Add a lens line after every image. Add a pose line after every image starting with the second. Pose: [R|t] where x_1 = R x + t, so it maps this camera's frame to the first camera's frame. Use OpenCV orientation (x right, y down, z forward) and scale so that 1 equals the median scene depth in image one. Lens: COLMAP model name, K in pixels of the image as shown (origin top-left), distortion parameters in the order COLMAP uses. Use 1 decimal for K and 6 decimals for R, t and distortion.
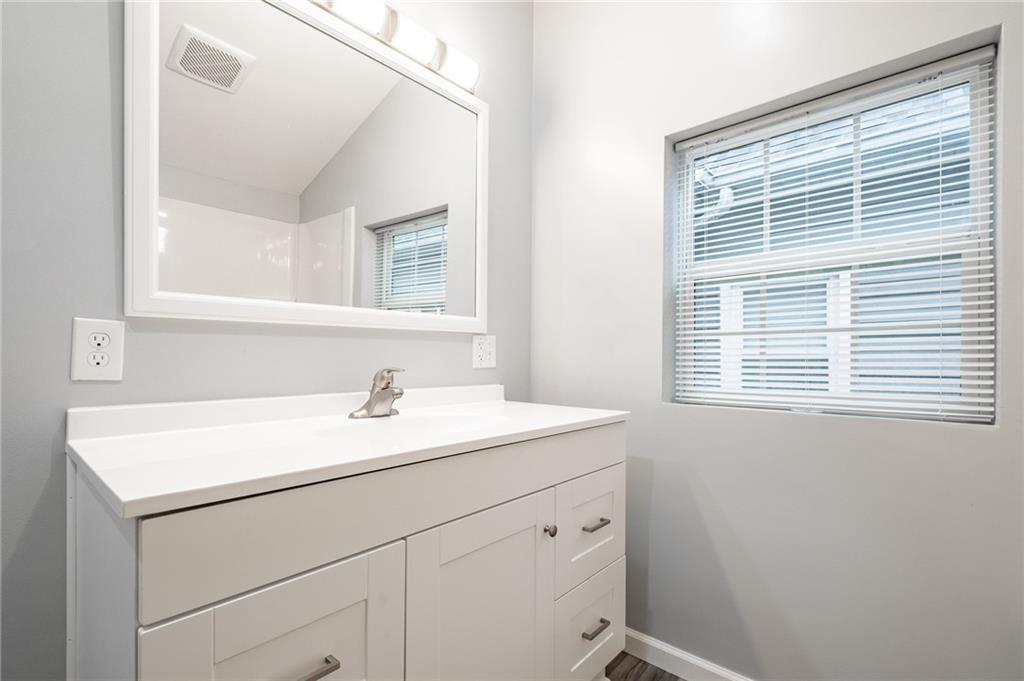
lens RADIAL K [[460.1, 0, 509.3], [0, 460.1, 357.7], [0, 0, 1]] dist [0.000606, 0.000035]
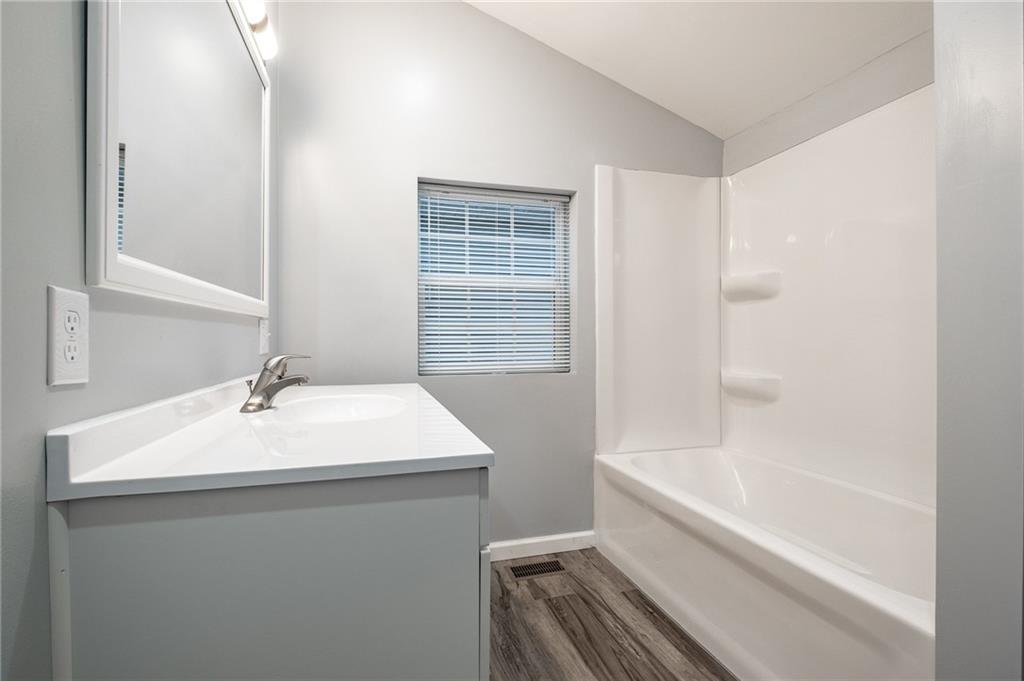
lens RADIAL K [[462.4, 0, 499.0], [0, 462.4, 344.4], [0, 0, 1]] dist [0.001502, 0.000123]
pose [[0.530252, -0.010117, 0.847780, -1.070840], [0.001550, 0.999939, 0.010964, -0.012816], [-0.847839, -0.004499, 0.530235, 0.137984]]
